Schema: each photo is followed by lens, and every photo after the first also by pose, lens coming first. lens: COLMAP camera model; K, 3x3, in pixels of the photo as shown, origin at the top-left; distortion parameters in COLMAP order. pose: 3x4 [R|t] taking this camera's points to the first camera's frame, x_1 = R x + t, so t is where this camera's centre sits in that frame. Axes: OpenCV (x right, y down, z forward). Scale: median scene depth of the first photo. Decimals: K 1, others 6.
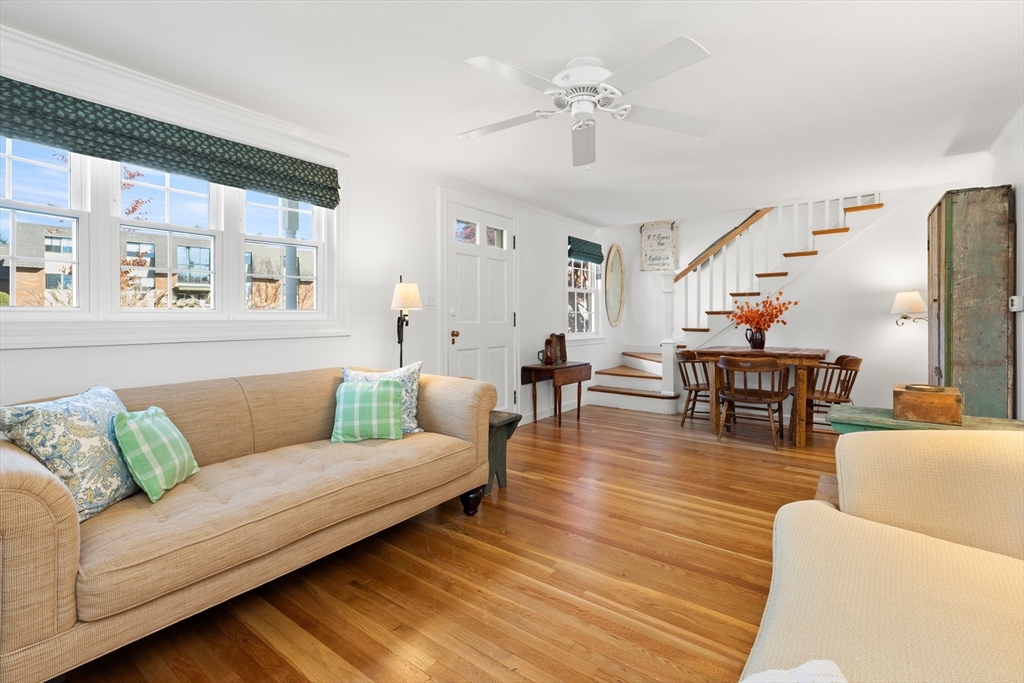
lens RADIAL K [[468.3, 0, 510.9], [0, 468.3, 316.9], [0, 0, 1]] dist [0.012434, 0.000119]
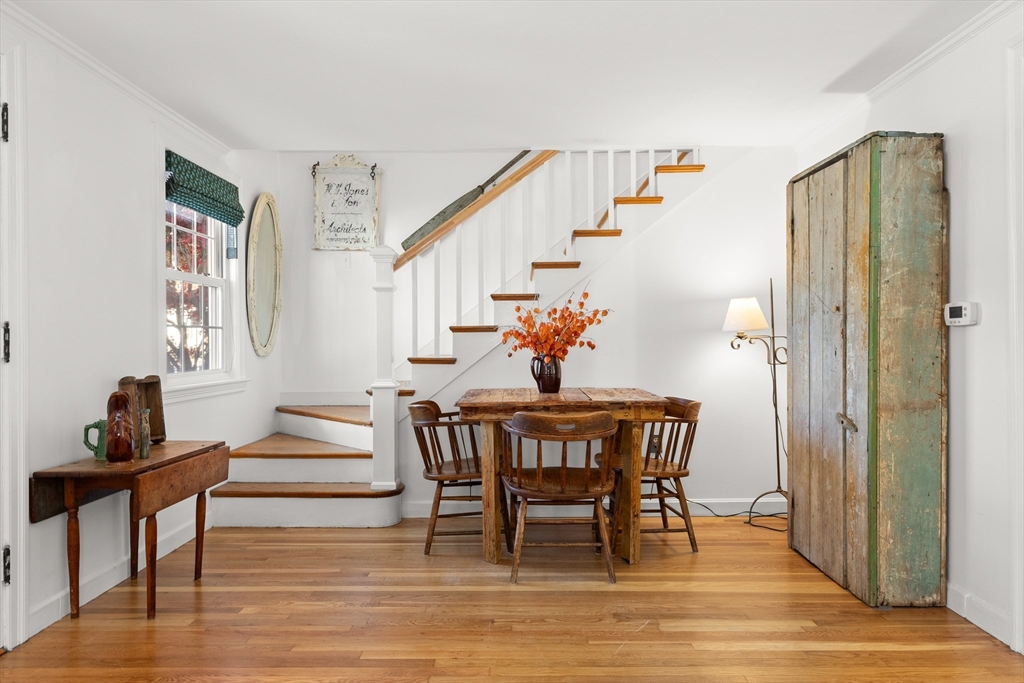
lens RADIAL K [[665.9, 0, 514.0], [0, 665.9, 339.6], [0, 0, 1]] dist [0.006702, 0.002158]
pose [[0.798959, 0.000200, 0.601385, 0.010795], [0.000805, 0.999999, -0.001403, 0.005142], [-0.601385, 0.001605, 0.798958, 0.375976]]
